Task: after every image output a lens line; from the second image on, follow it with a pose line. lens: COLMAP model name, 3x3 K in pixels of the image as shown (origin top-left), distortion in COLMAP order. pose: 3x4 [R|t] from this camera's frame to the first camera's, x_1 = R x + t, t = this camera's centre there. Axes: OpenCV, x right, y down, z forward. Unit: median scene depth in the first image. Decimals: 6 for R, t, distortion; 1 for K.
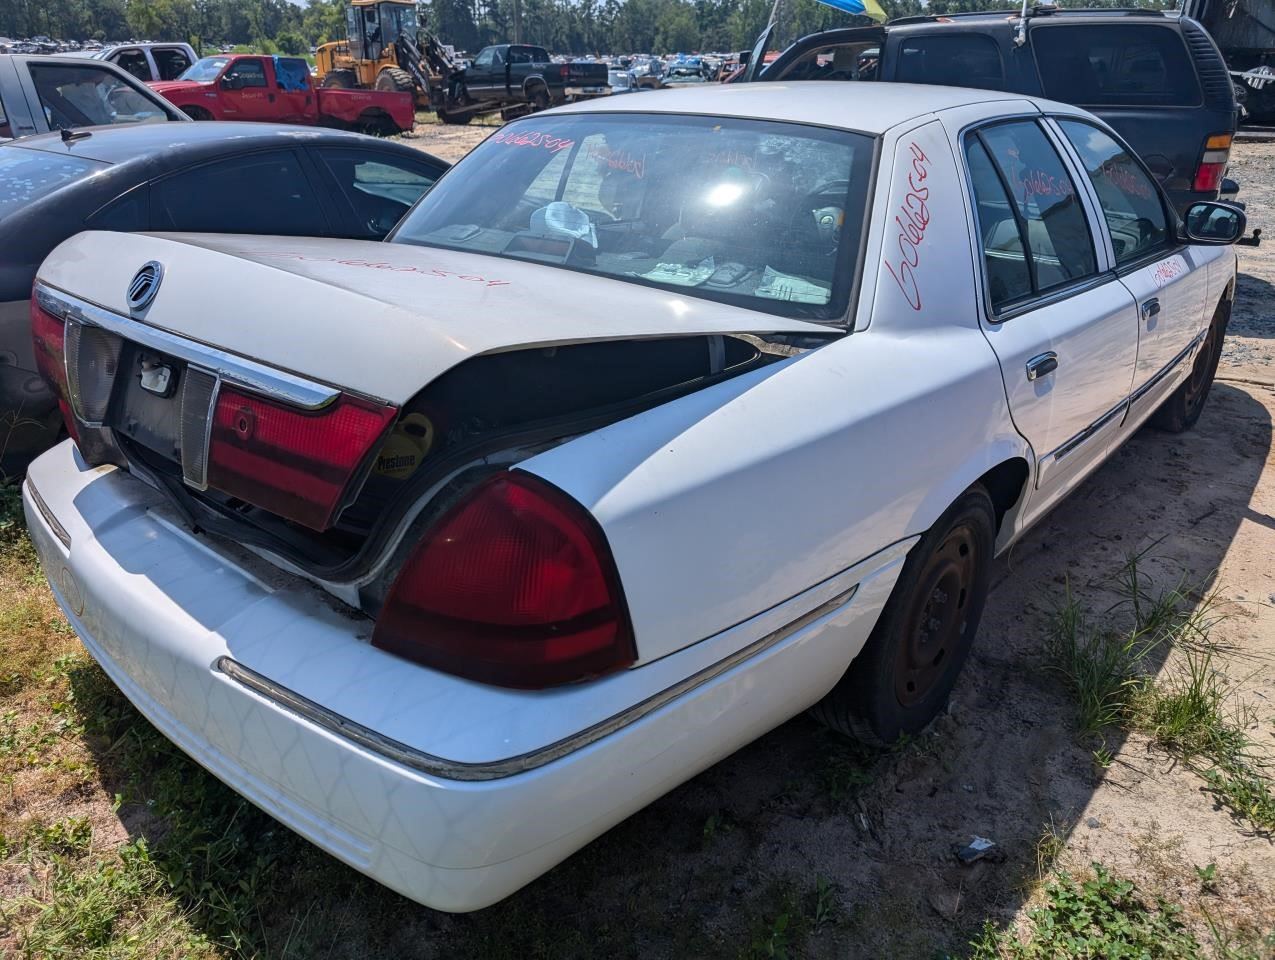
lens RADIAL K [[906.7, 0, 634.2], [0, 906.7, 509.1], [0, 0, 1]] dist [0.011755, -0.011854]
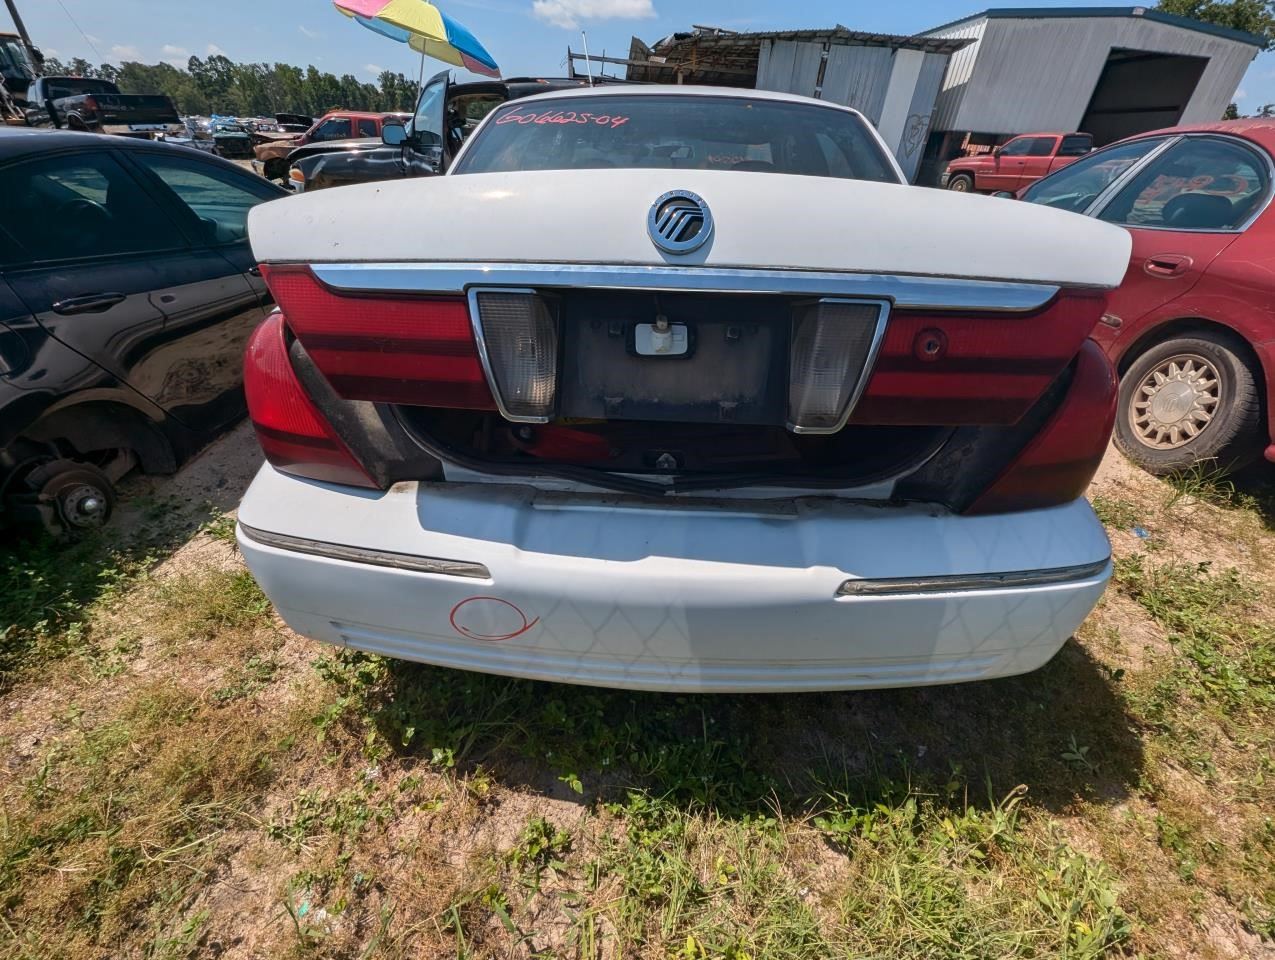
lens RADIAL K [[516.8, 0, 636.0], [0, 516.8, 510.3], [0, 0, 1]] dist [-0.000328, -0.000223]
pose [[0.788778, -0.346454, 0.507738, -0.788844], [0.253906, 0.935903, 0.244165, -0.105827], [-0.559786, -0.063674, 0.826187, 0.552434]]
